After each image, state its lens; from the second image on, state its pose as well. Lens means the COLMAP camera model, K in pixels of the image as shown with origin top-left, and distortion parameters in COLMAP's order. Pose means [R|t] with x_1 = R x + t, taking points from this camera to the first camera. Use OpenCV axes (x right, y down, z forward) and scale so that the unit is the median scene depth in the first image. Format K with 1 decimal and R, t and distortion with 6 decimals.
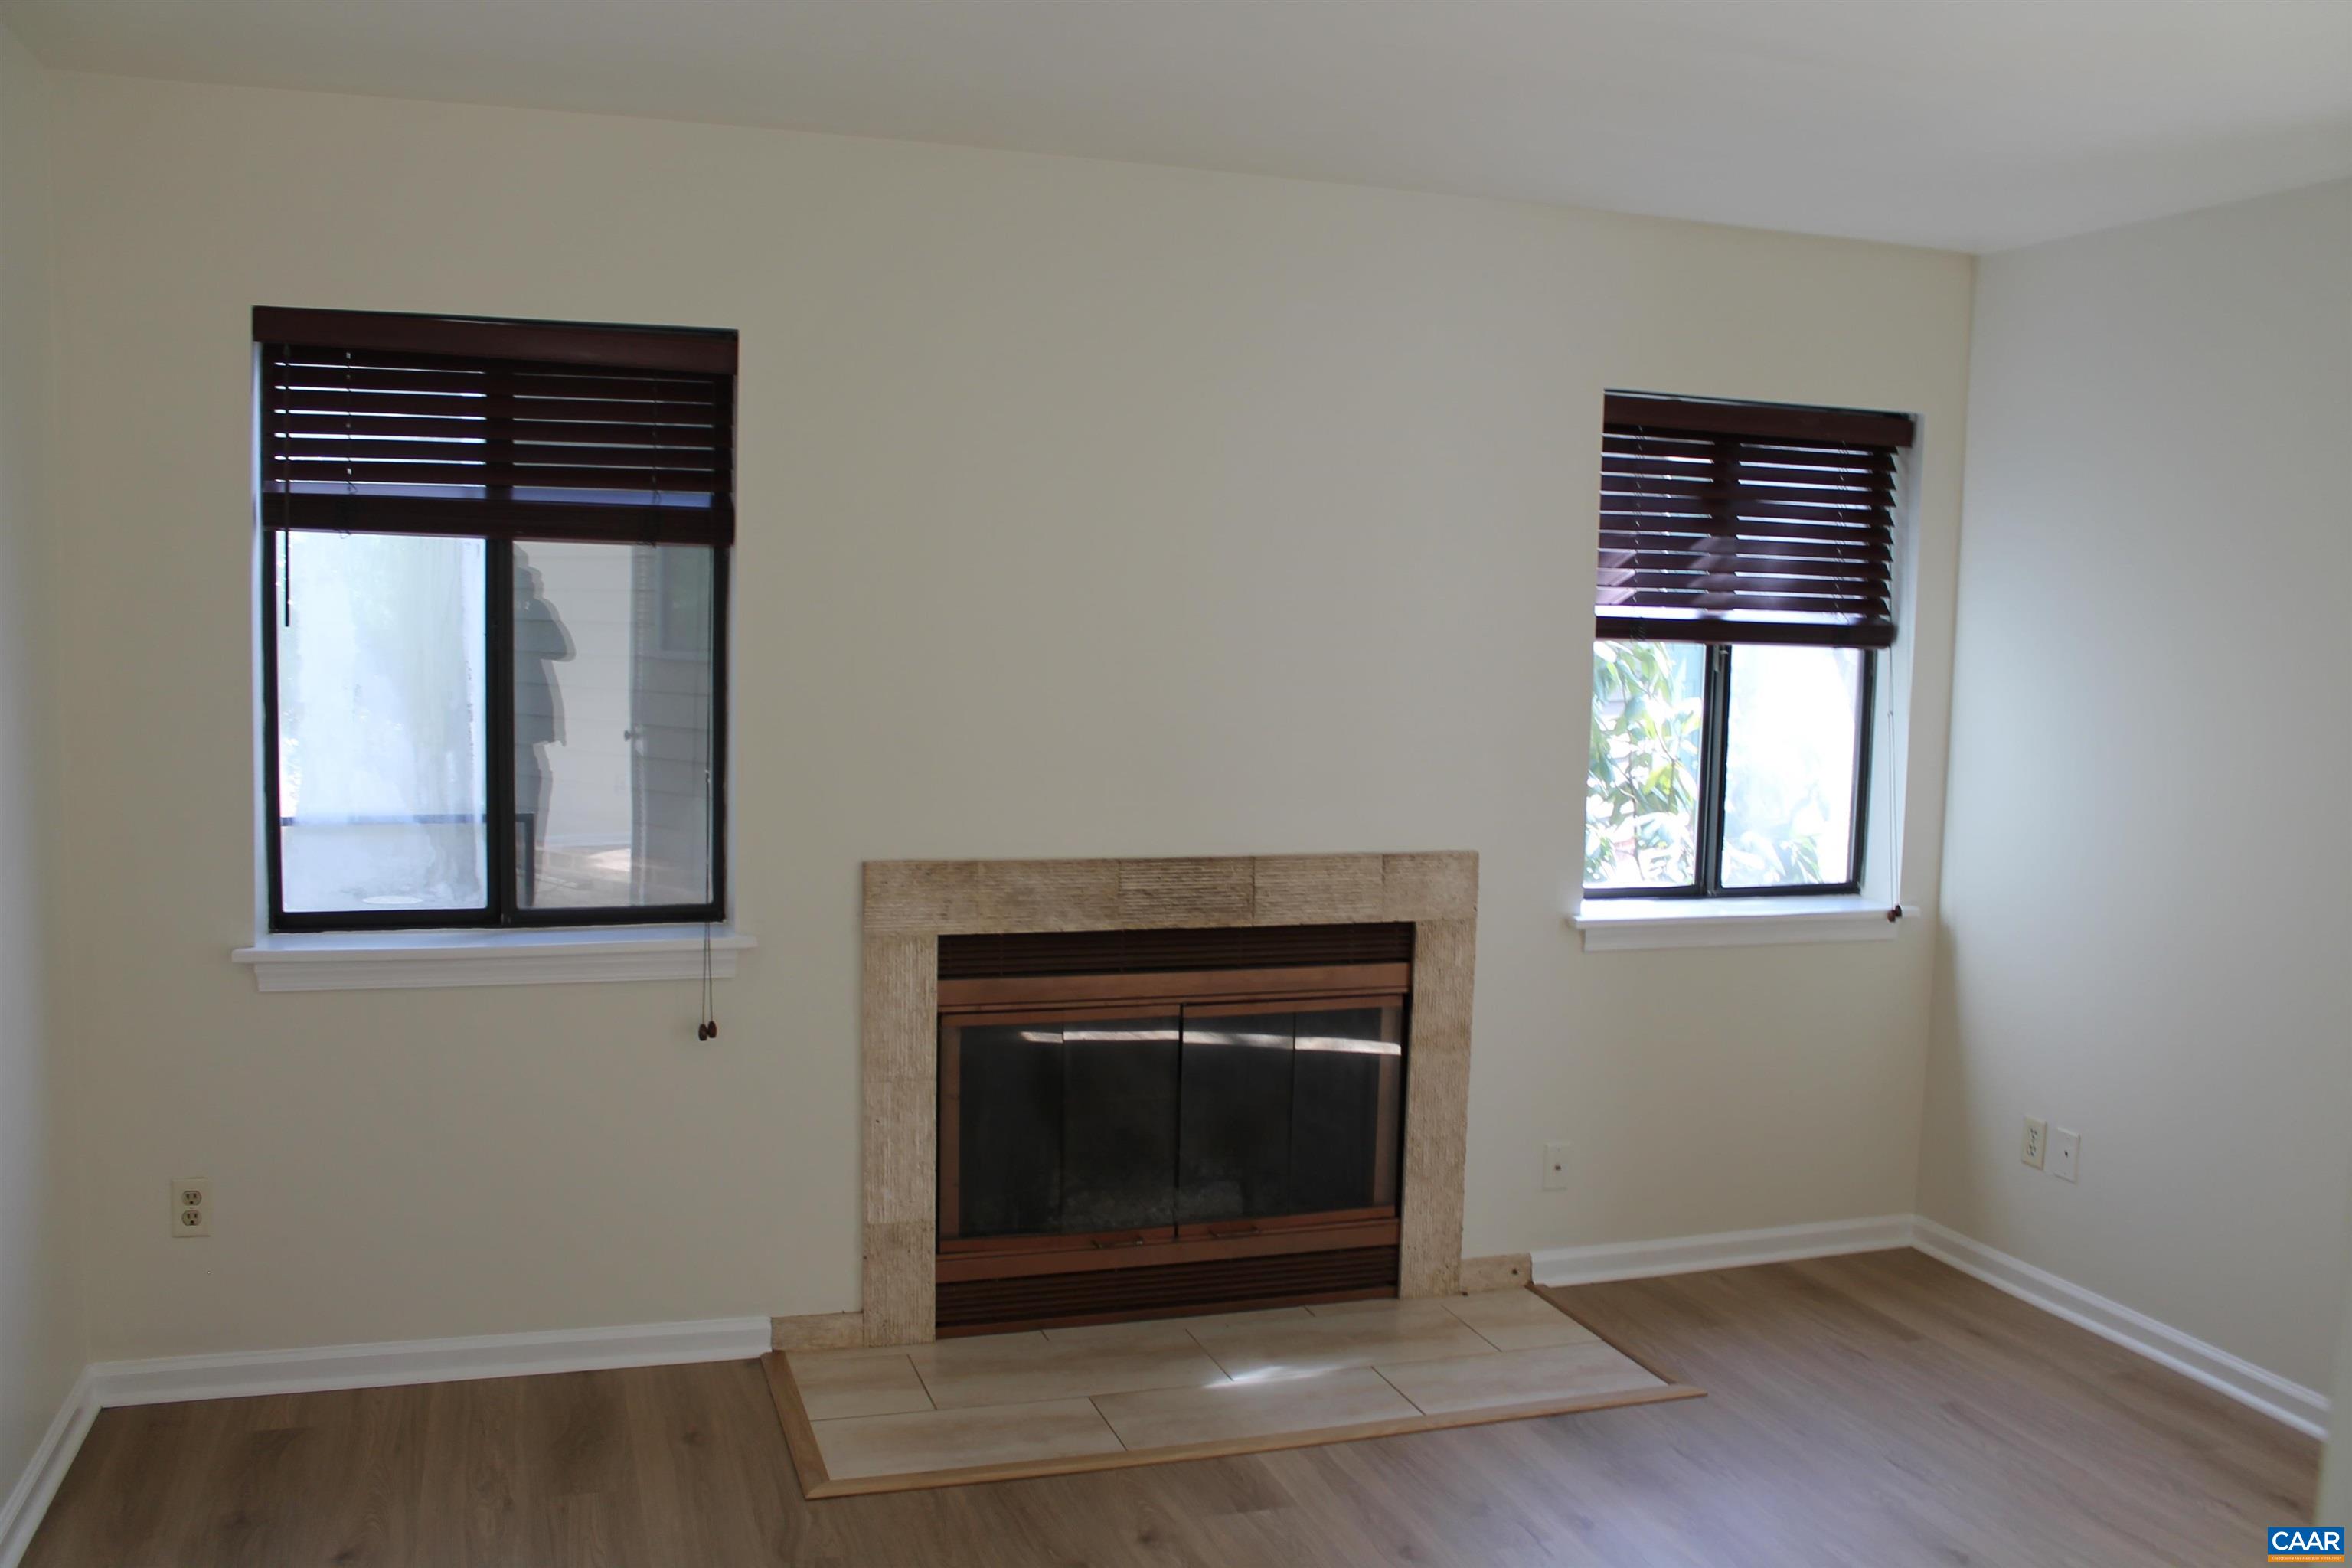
lens RADIAL K [[1953.3, 0, 1178.5], [0, 1953.3, 787.1], [0, 0, 1]] dist [-0.158368, 0.126745]
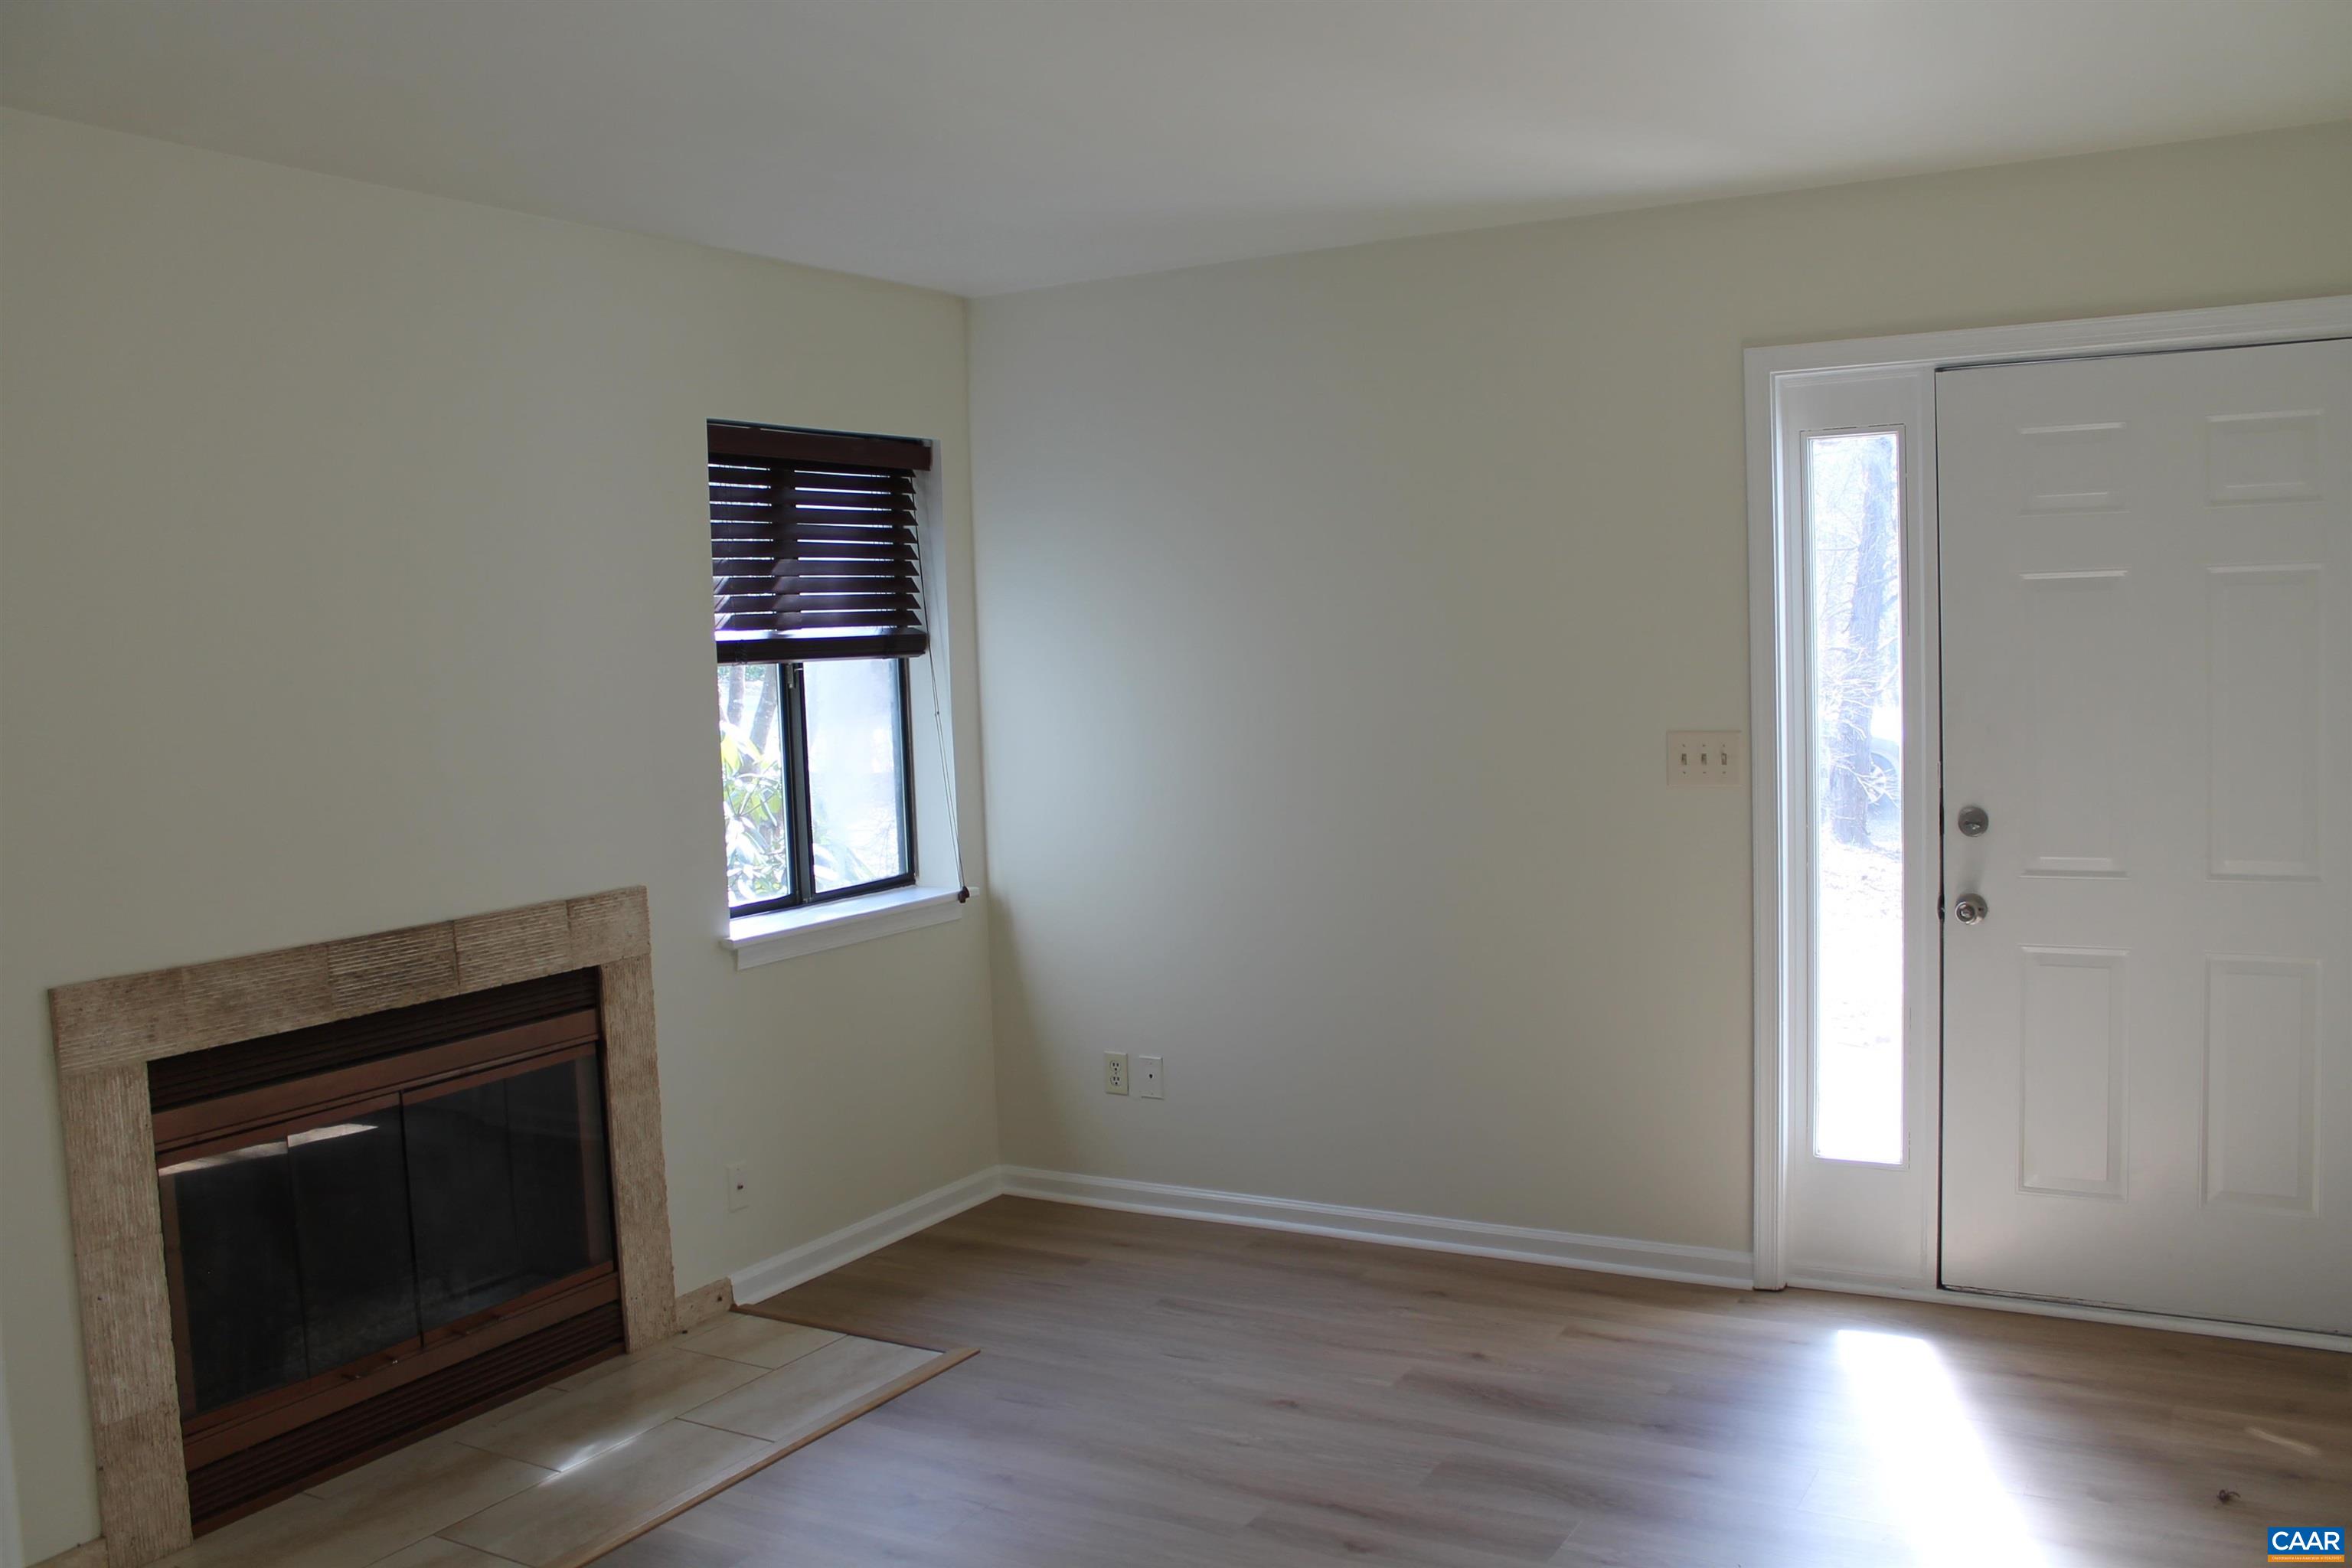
lens RADIAL K [[1953.3, 0, 1191.0], [0, 1953.3, 768.7], [0, 0, 1]] dist [-0.158368, 0.126745]
pose [[0.756091, -0.102288, 0.646424, -0.263307], [0.121972, 0.992429, 0.014374, -0.006018], [-0.643000, 0.067977, 0.762843, 0.067989]]
